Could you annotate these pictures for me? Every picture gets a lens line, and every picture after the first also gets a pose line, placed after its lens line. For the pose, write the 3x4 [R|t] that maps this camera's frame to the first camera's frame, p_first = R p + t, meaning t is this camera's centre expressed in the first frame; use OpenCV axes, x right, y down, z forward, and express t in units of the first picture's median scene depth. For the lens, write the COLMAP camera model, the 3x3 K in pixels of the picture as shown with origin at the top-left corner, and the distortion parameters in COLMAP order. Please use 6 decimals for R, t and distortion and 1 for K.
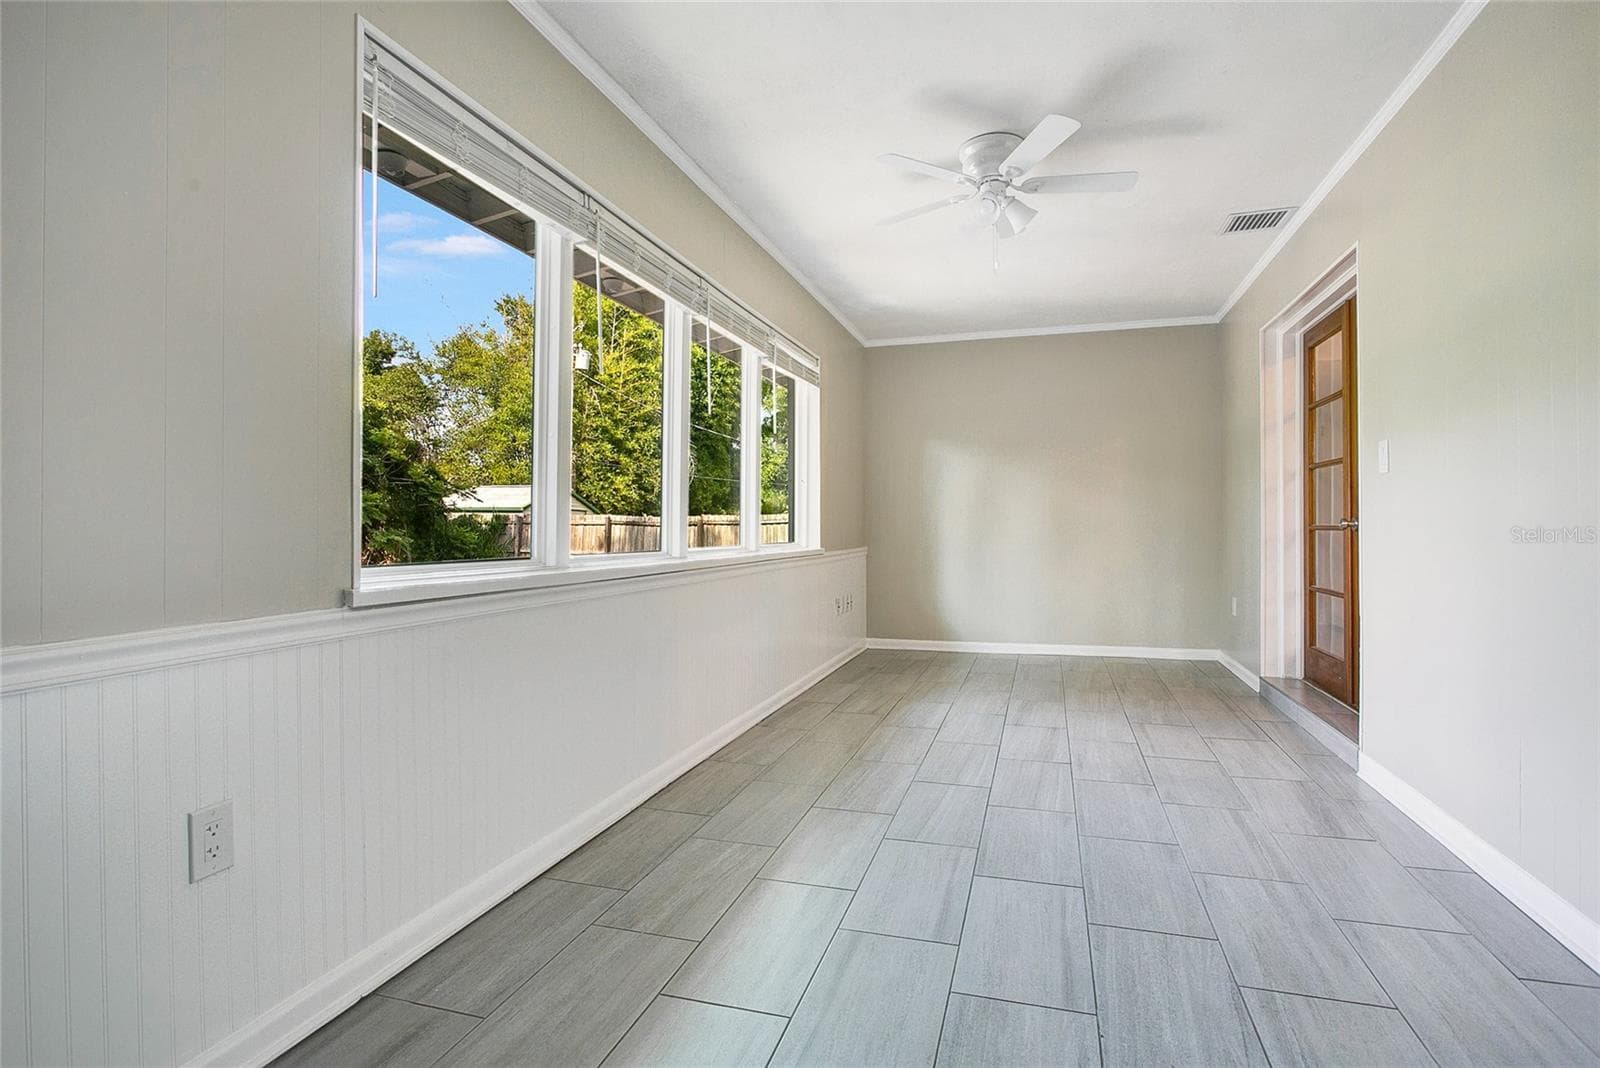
lens RADIAL K [[792.1, 0, 798.2], [0, 792.1, 529.5], [0, 0, 1]] dist [-0.020973, 0.000297]
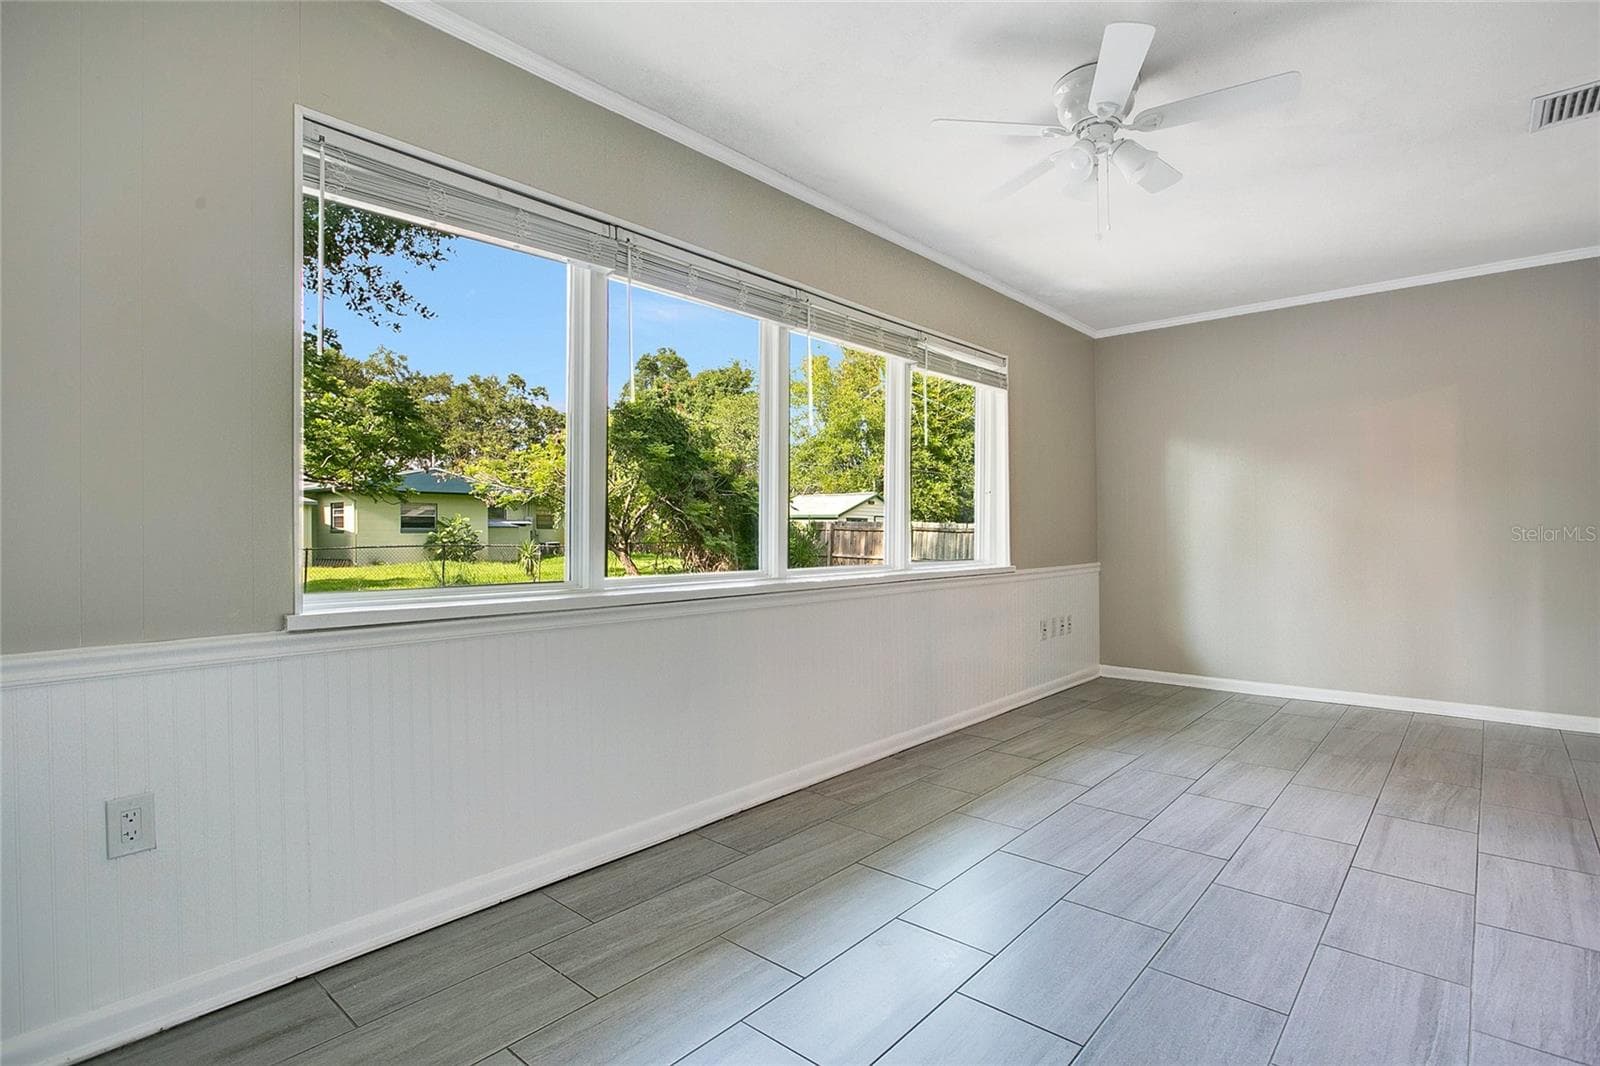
lens RADIAL K [[771.9, 0, 800.0], [0, 771.9, 533.0], [0, 0, 1]] dist [-0.012855, 0.000506]
pose [[0.911558, 0.002663, -0.411163, 0.147213], [-0.002856, 0.999996, 0.000145, -0.011695], [0.411162, 0.001042, 0.911562, 0.078850]]
